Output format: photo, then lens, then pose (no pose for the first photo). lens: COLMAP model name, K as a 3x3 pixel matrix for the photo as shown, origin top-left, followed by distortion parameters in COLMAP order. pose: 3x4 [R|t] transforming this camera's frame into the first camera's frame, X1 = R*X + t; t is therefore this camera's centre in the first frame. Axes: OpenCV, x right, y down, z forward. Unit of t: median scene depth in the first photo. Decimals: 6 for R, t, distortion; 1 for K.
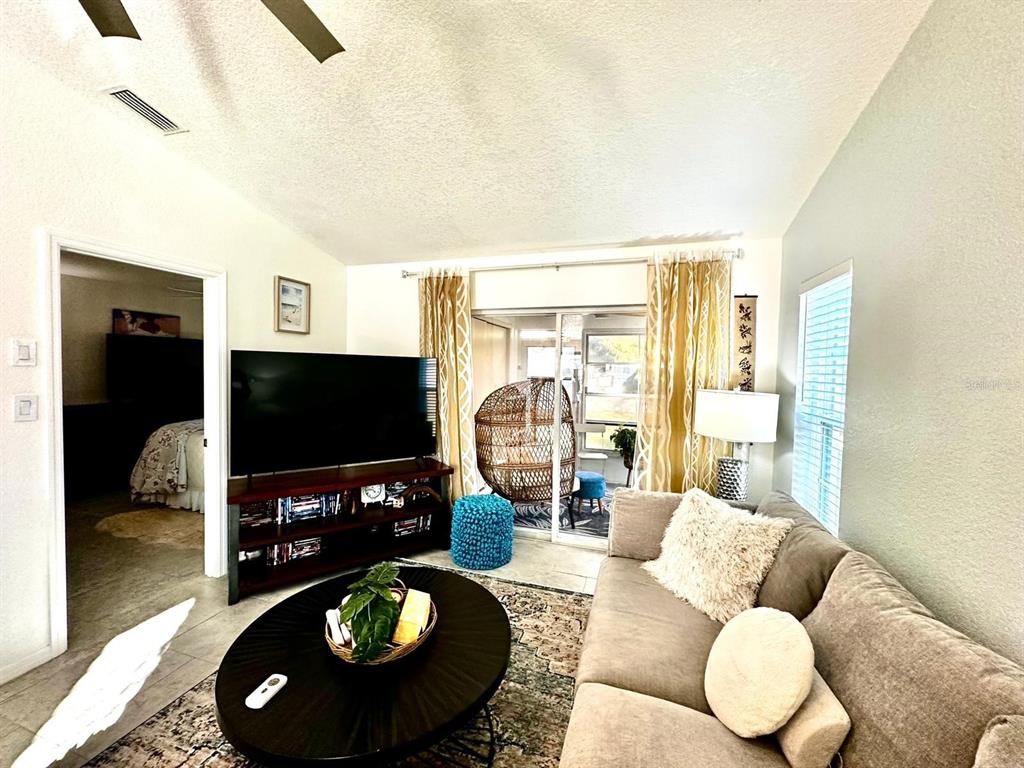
lens RADIAL K [[408.1, 0, 512.2], [0, 408.1, 381.5], [0, 0, 1]] dist [-0.001827, 0.000115]
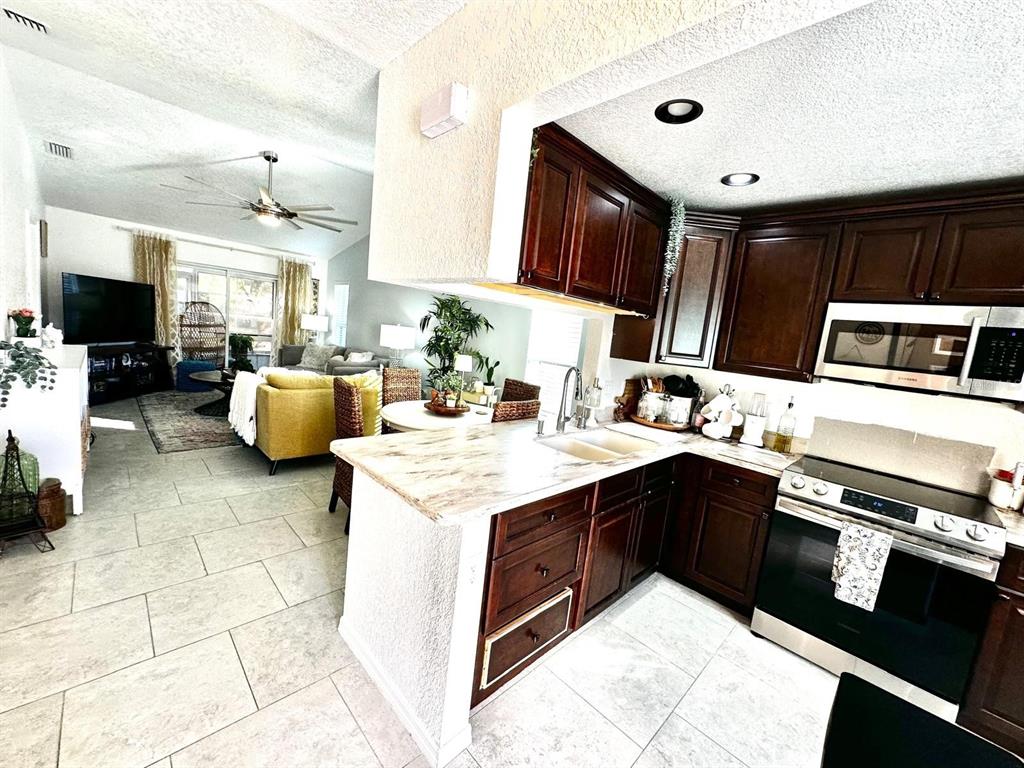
lens RADIAL K [[408.1, 0, 510.1], [0, 408.1, 382.3], [0, 0, 1]] dist [-0.001827, 0.000115]
pose [[0.460600, -0.079384, 0.884051, -1.265146], [-0.068305, 0.989869, 0.124473, 0.038507], [-0.884976, -0.117717, 0.450512, -1.423170]]
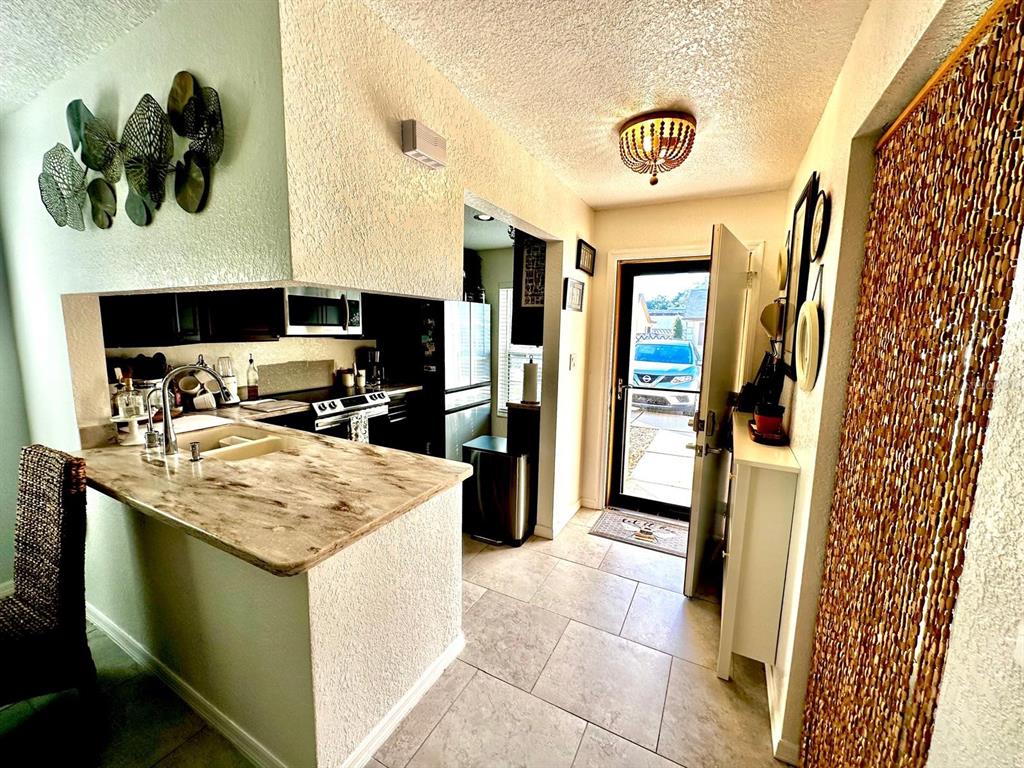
lens RADIAL K [[408.1, 0, 515.8], [0, 408.1, 382.5], [0, 0, 1]] dist [-0.001827, 0.000115]
pose [[-0.986052, -0.059348, 0.155496, -1.085556], [-0.031892, 0.984326, 0.173450, 0.000504], [-0.163352, 0.166072, -0.972490, -0.624485]]
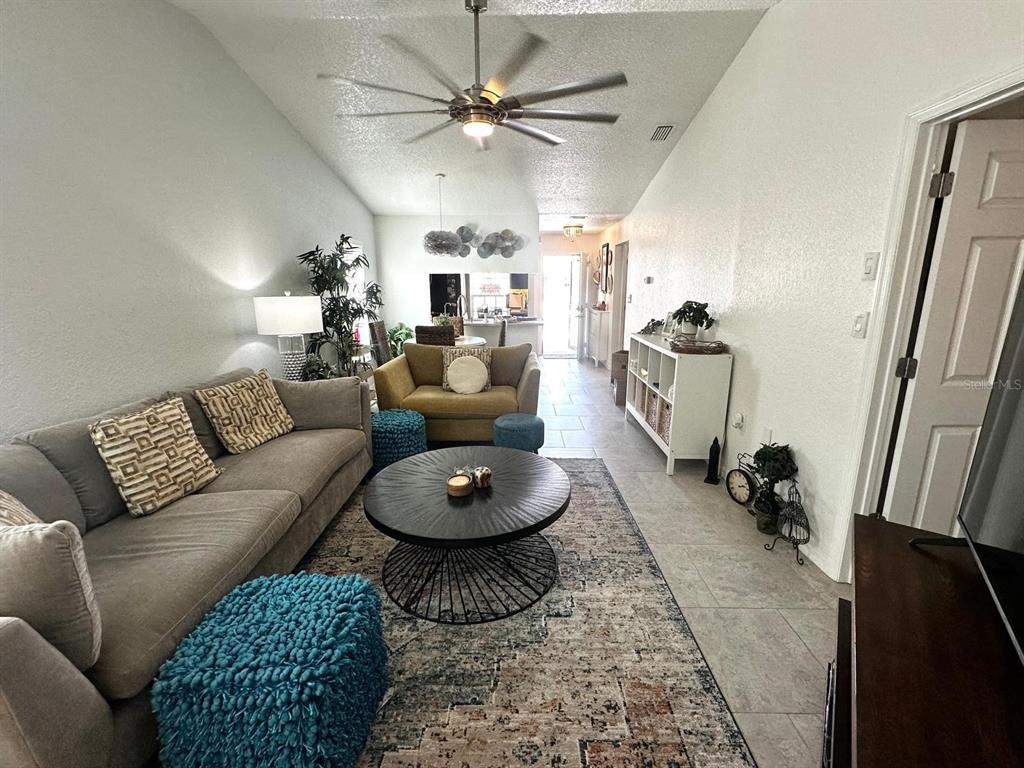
lens RADIAL K [[440.2, 0, 513.9], [0, 440.2, 382.6], [0, 0, 1]] dist [0.000873, -0.000006]
pose [[-0.955440, 0.046295, -0.291533, -0.054102], [-0.027221, 0.969598, 0.243185, -0.020840], [0.293928, 0.240284, -0.925132, 1.159808]]
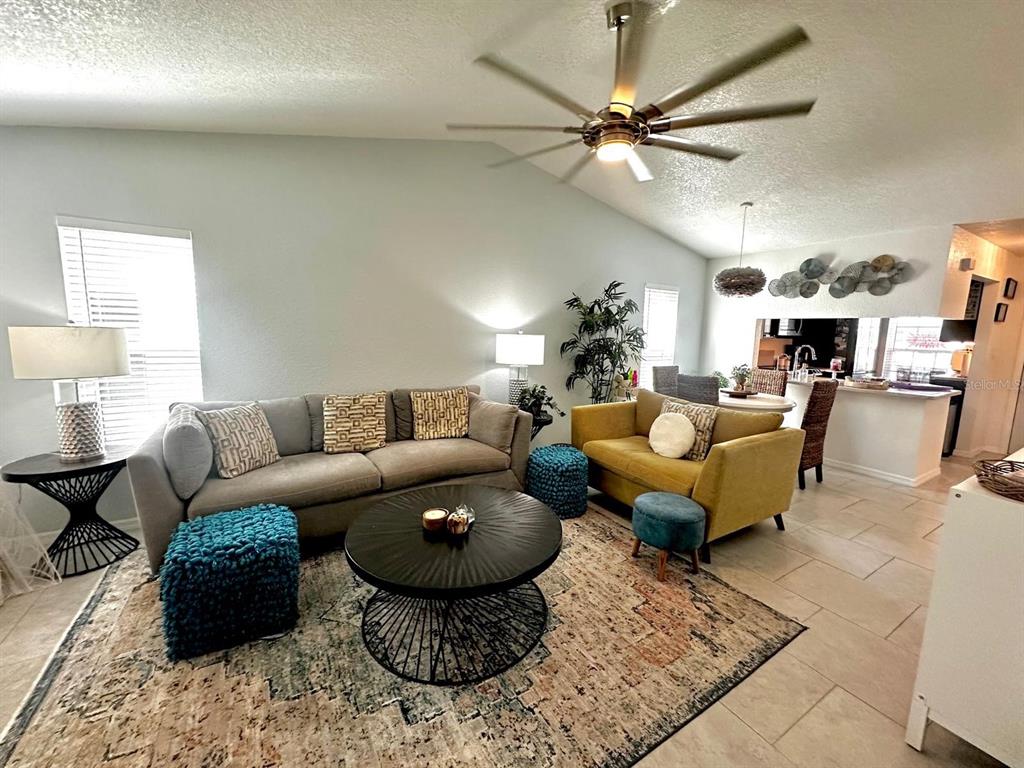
lens RADIAL K [[408.1, 0, 507.6], [0, 408.1, 382.7], [0, 0, 1]] dist [-0.001827, 0.000115]
pose [[-0.748911, -0.125074, 0.650760, -0.675901], [-0.014974, 0.984970, 0.172075, -0.016205], [-0.662501, 0.119124, -0.739528, 0.891390]]
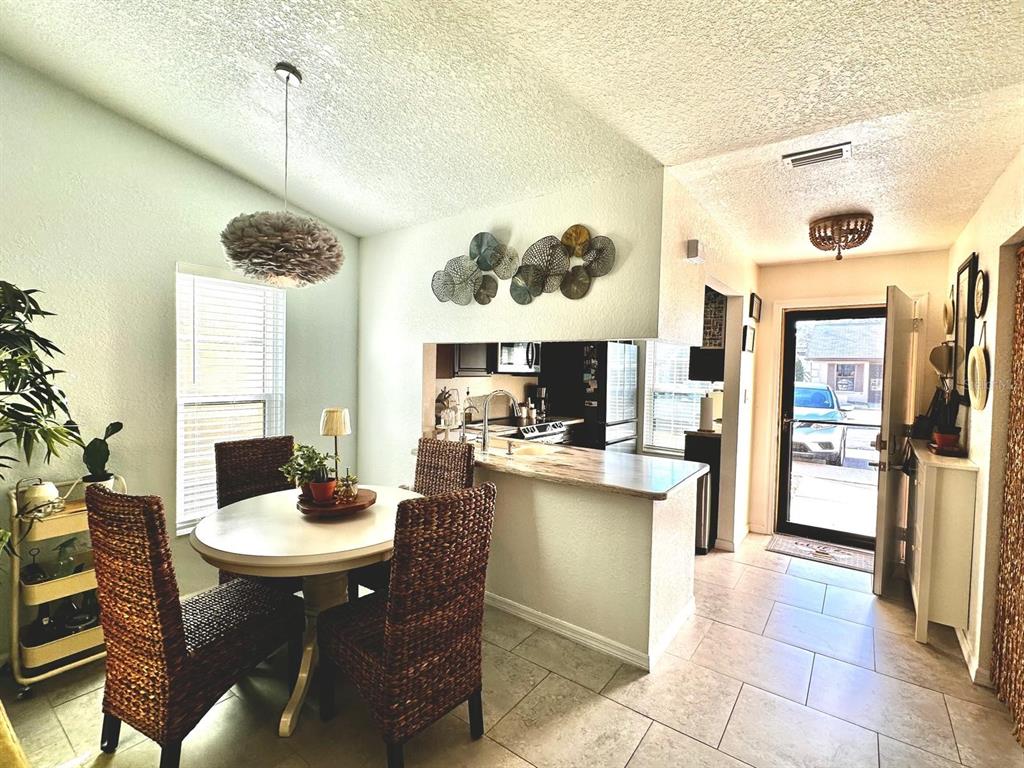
lens RADIAL K [[473.3, 0, 512.5], [0, 473.3, 383.5], [0, 0, 1]] dist [0.003699, -0.002159]
pose [[-0.947876, -0.049312, 0.314800, -0.852616], [-0.027139, 0.996856, 0.074438, 0.003023], [-0.317481, 0.062015, -0.946235, -0.142035]]
